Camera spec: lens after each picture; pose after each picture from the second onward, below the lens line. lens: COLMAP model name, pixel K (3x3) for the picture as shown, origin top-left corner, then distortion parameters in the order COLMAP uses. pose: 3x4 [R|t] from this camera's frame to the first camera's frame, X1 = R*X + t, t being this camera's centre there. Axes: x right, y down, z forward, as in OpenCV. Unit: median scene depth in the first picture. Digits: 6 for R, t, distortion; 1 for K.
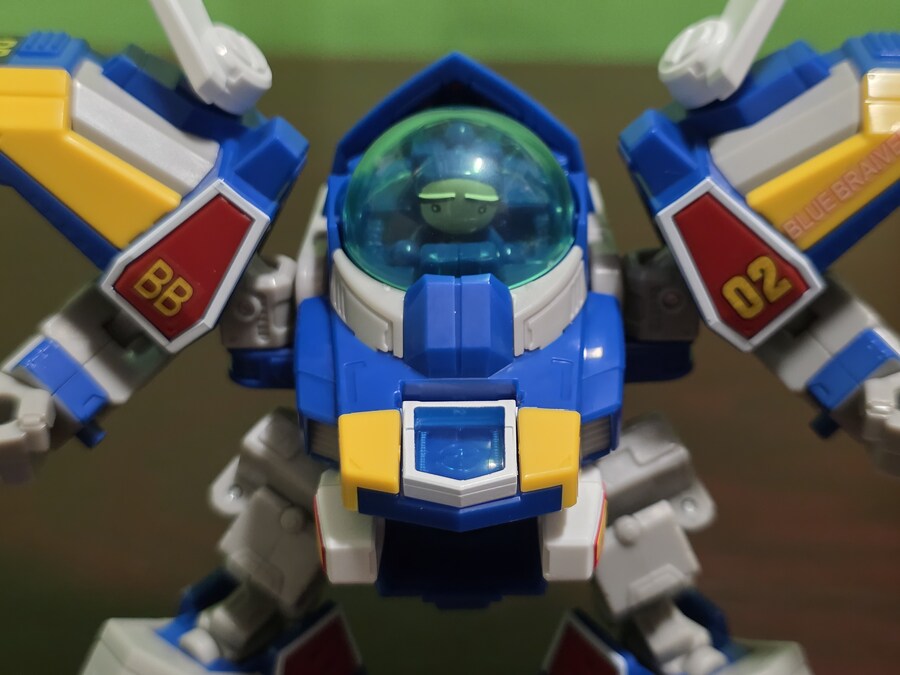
lens RADIAL K [[1301.1, 0, 448.8], [0, 1301.1, 325.1], [0, 0, 1]] dist [0.042476, -0.019231]
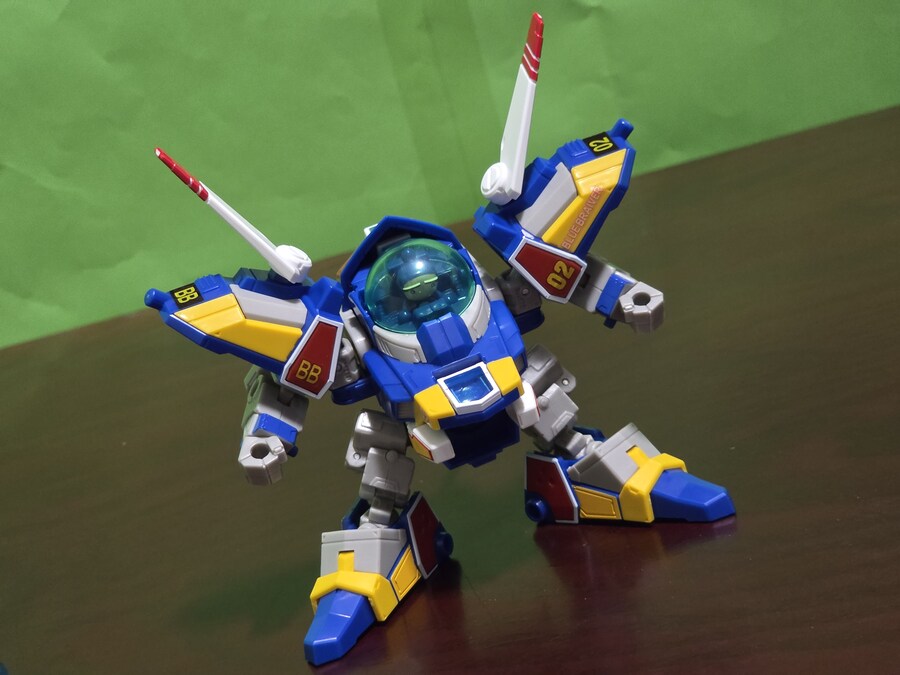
lens RADIAL K [[1816.8, 0, 450.0], [0, 1816.8, 337.5], [0, 0, 1]] dist [-0.837901, 0.043116]
pose [[0.920879, -0.355709, 0.159537, -0.463150], [0.349543, 0.934582, 0.066146, -0.198550], [-0.172629, -0.005148, 0.984973, -1.989943]]
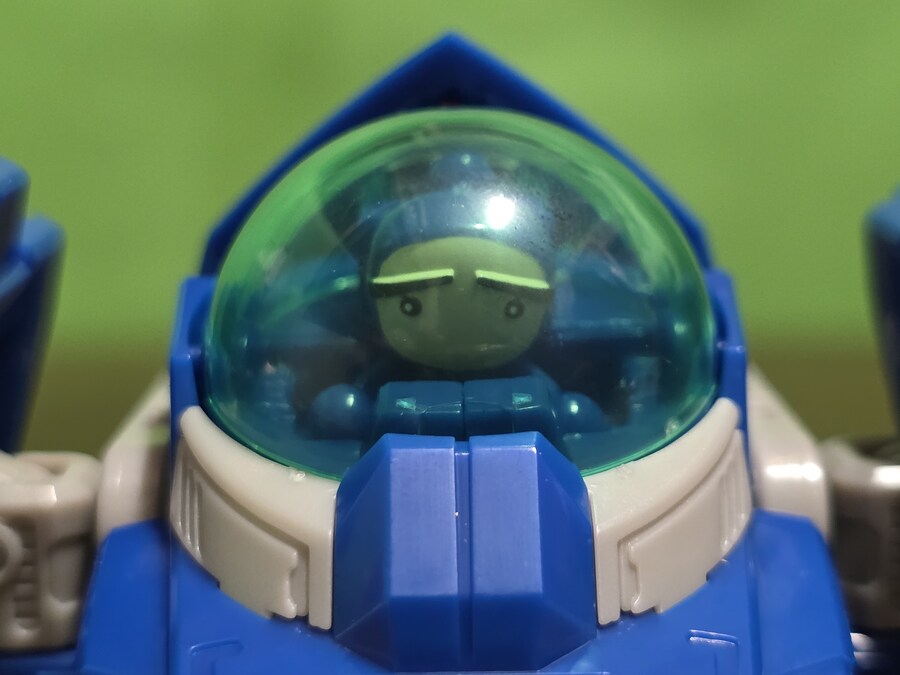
lens RADIAL K [[1838.5, 0, 450.0], [0, 1838.5, 337.5], [0, 0, 1]] dist [0.083630, -1.806067]
pose [[0.999910, -0.000465, 0.013410, -0.005014], [0.004004, 0.964213, -0.265100, 0.088352], [-0.012807, 0.265130, 0.964128, 0.392436]]
